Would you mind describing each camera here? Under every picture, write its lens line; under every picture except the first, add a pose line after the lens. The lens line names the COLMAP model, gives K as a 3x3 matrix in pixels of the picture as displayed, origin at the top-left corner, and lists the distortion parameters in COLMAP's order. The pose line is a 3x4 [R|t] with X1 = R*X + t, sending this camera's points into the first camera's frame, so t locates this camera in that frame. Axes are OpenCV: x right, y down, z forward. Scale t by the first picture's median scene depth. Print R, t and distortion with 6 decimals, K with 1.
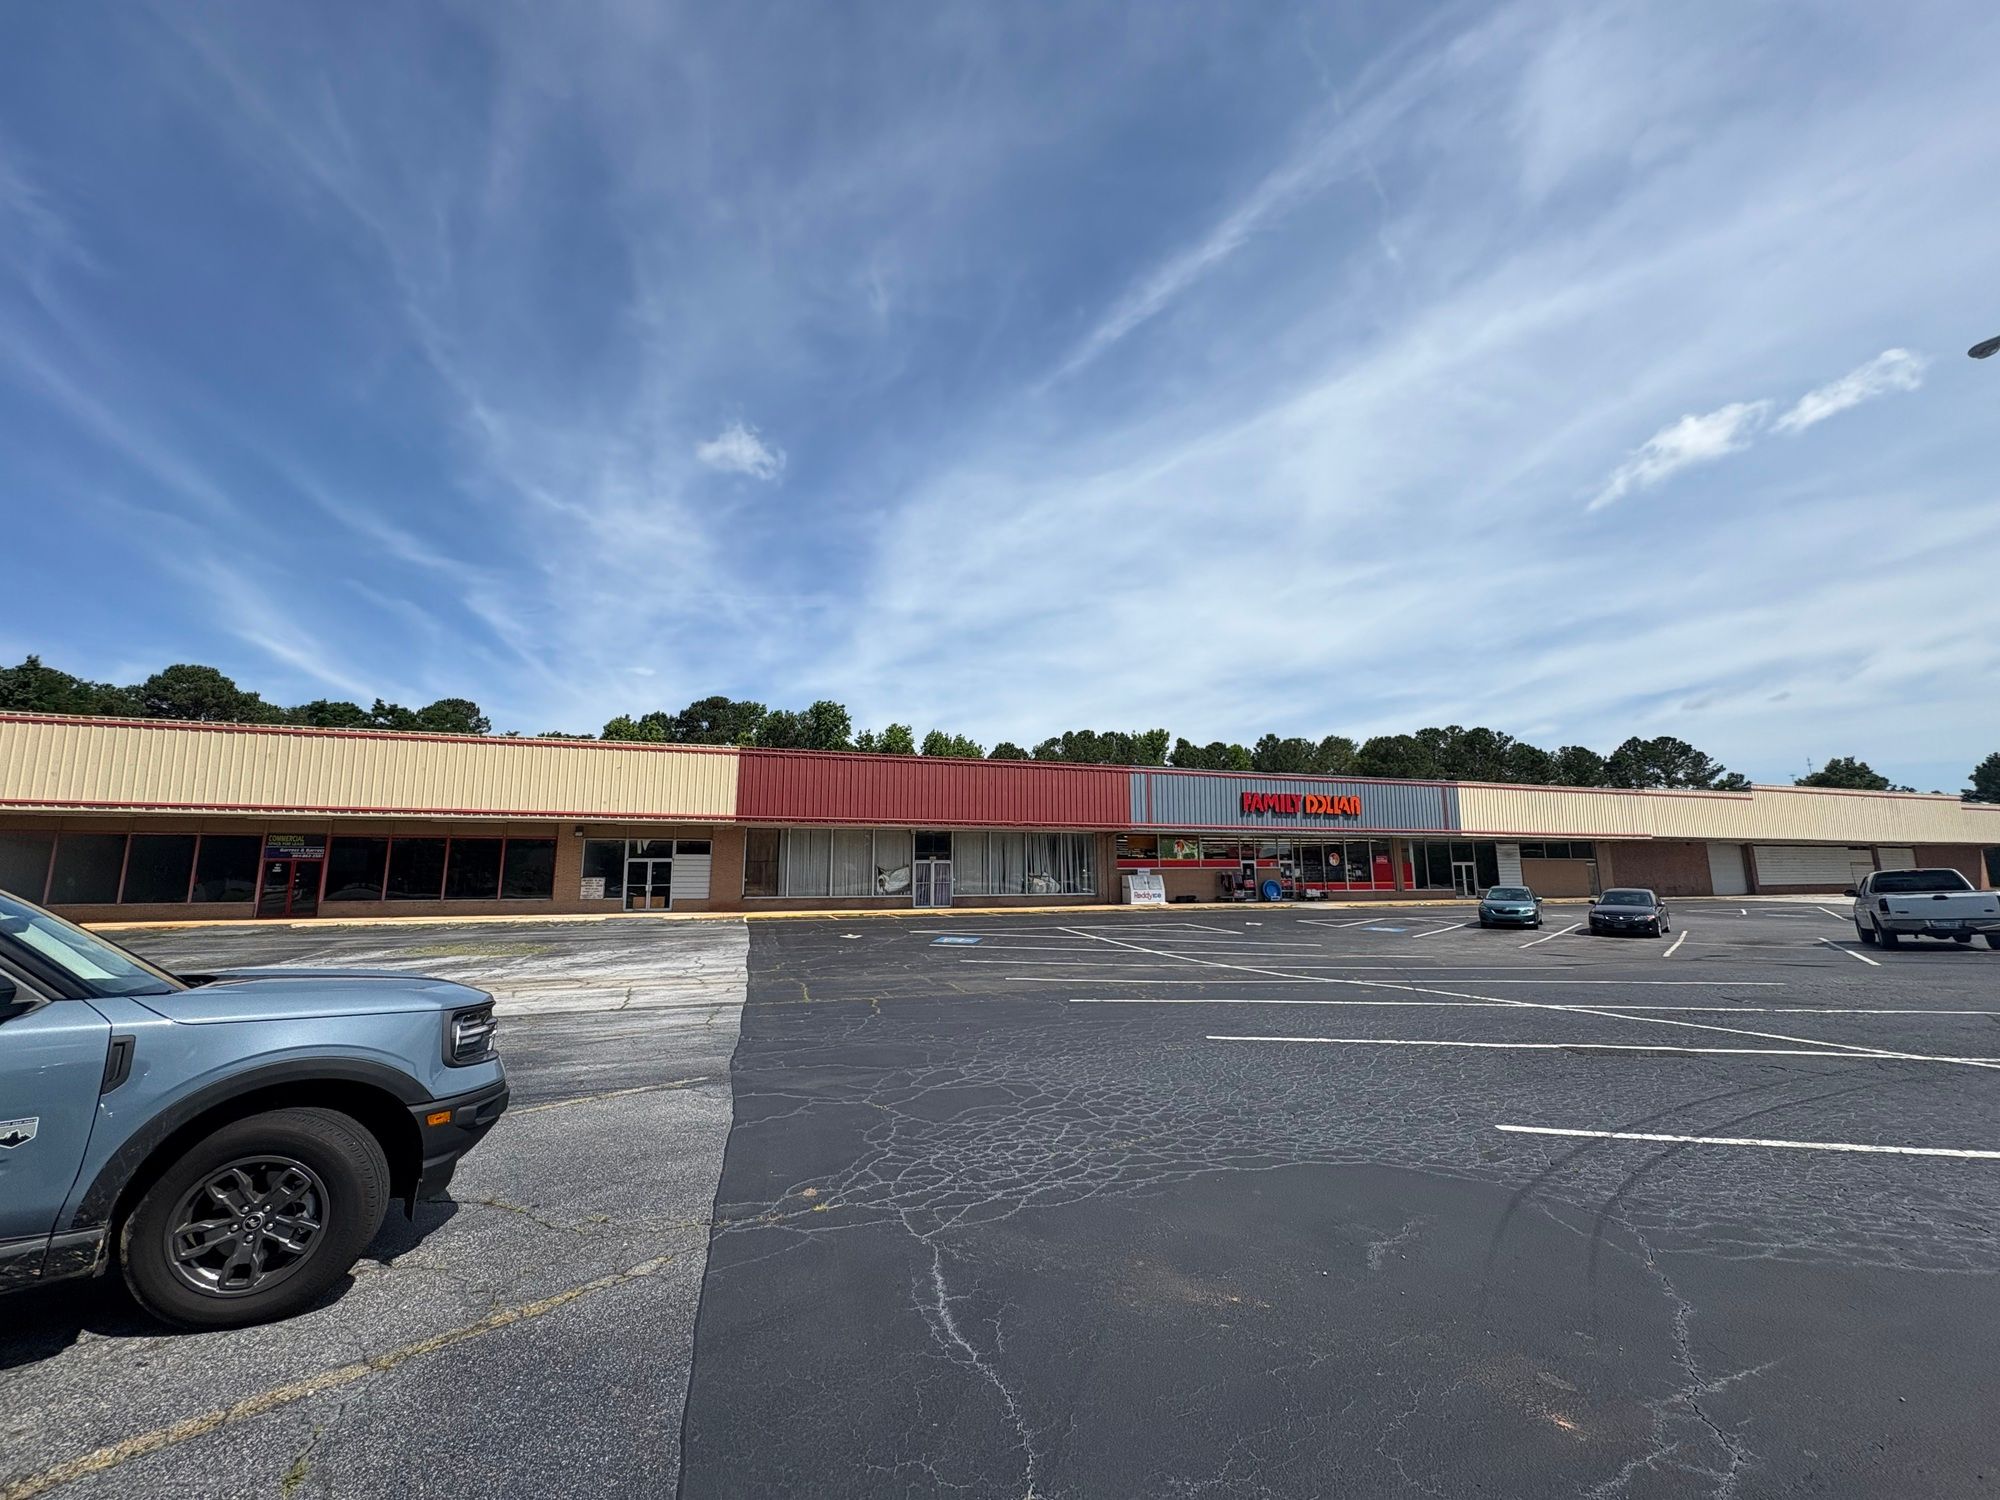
lens RADIAL K [[814.5, 0, 1016.9], [0, 814.5, 748.0], [0, 0, 1]] dist [-0.002743, -0.000053]
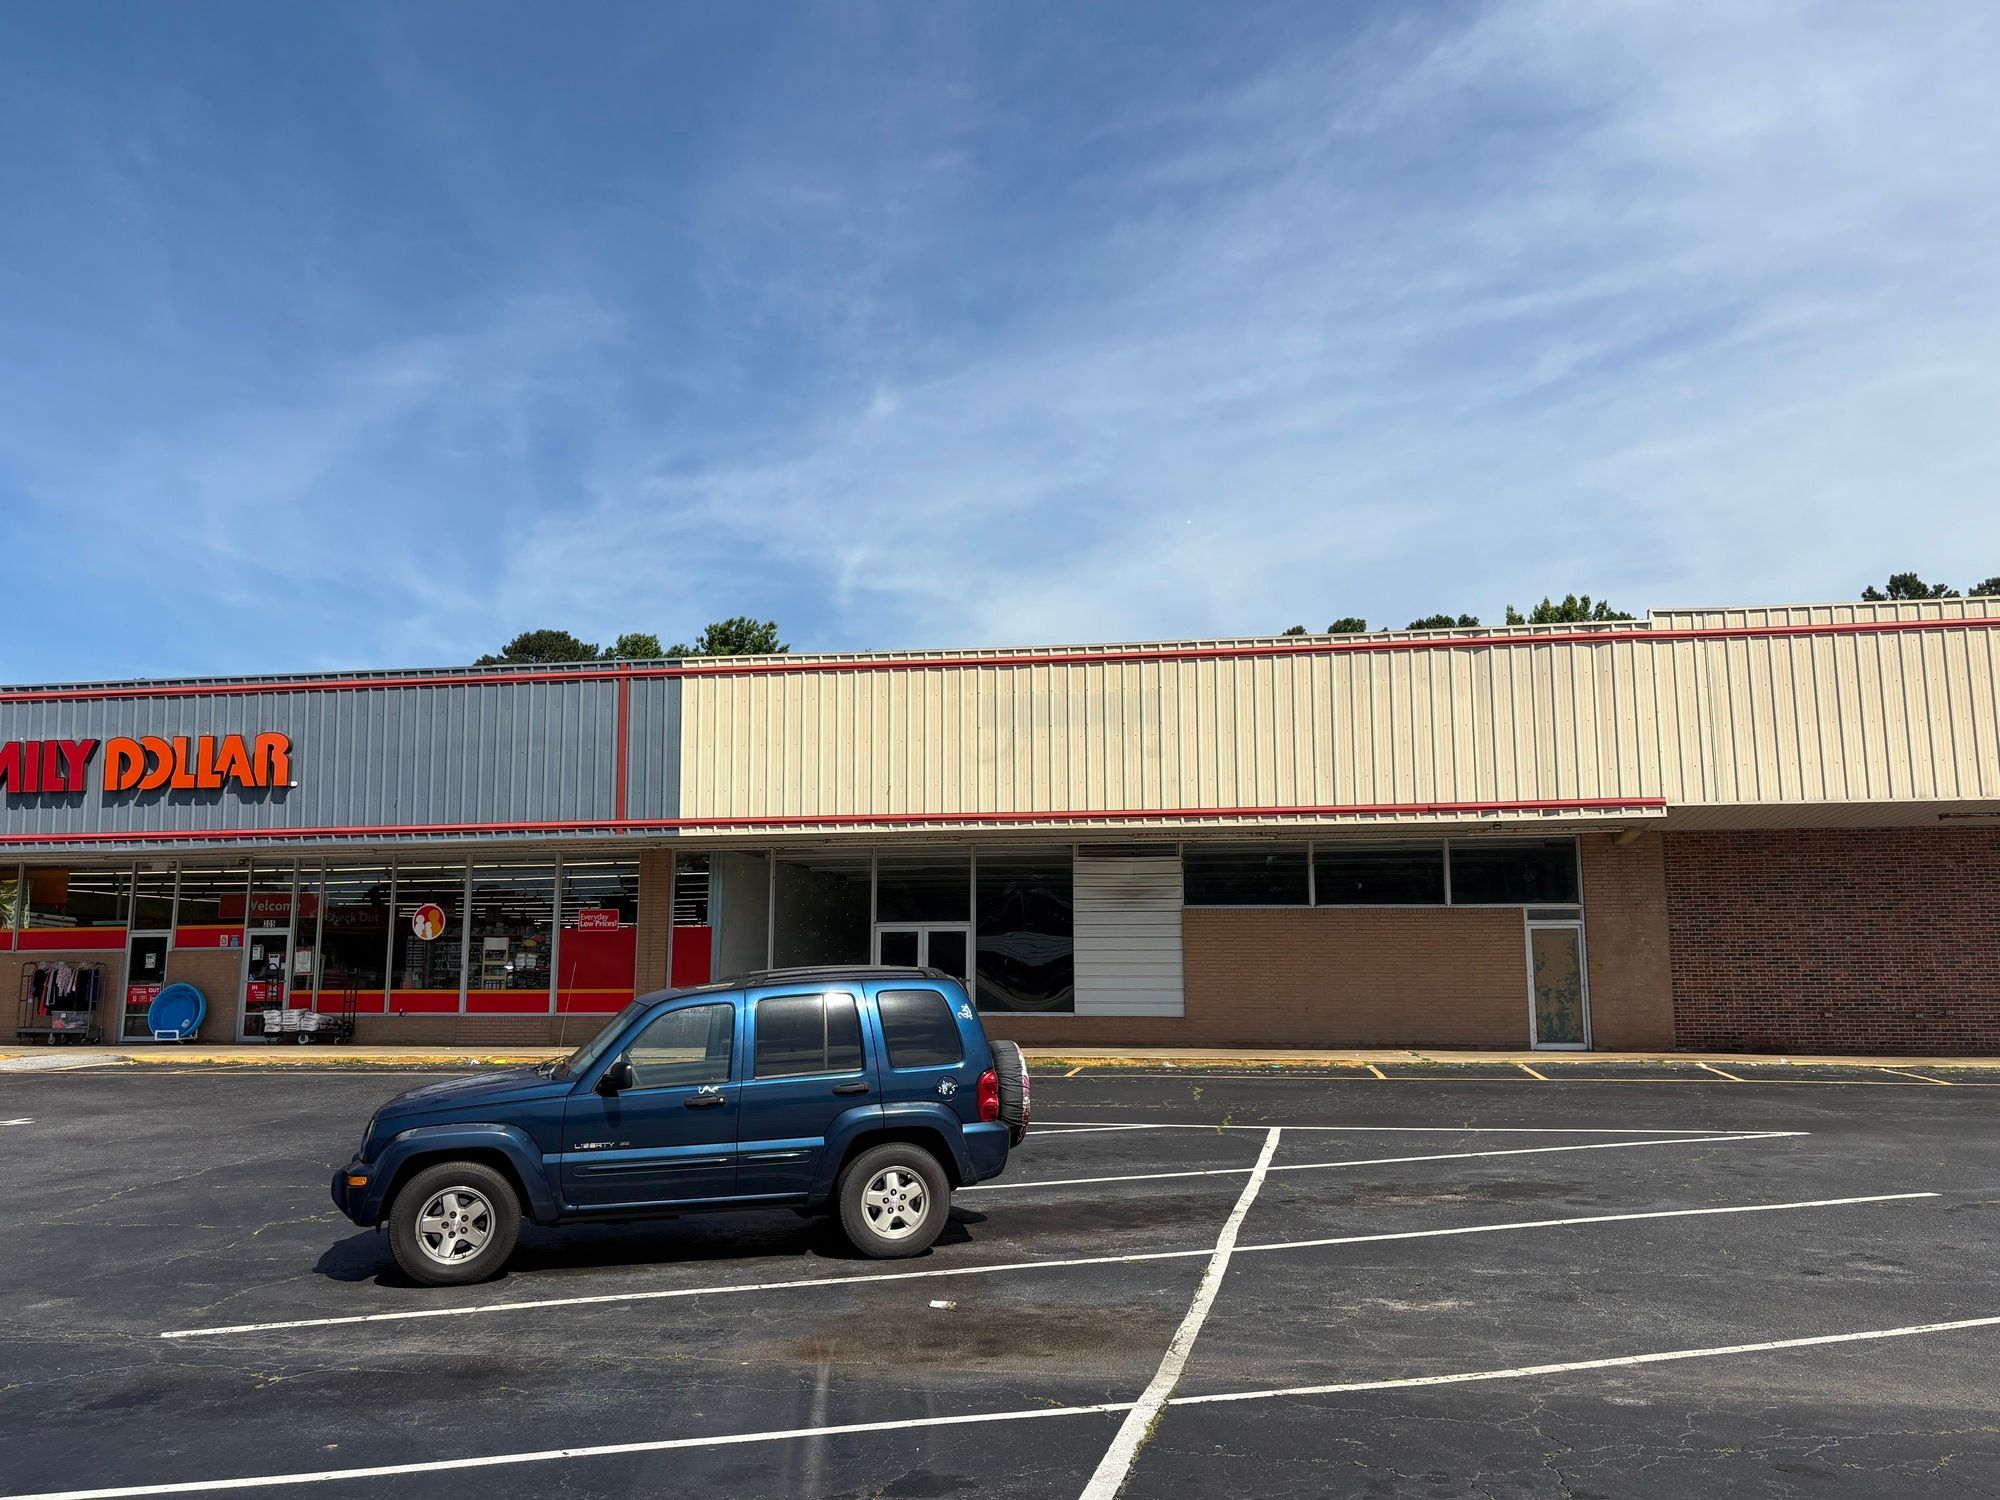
lens RADIAL K [[1482.2, 0, 998.1], [0, 1482.2, 723.2], [0, 0, 1]] dist [0.030579, -0.026267]
pose [[0.868677, -0.071625, -0.490174, 0.904468], [0.082371, 0.996602, 0.000350, 0.074496], [0.488483, -0.040680, 0.871625, 0.583267]]
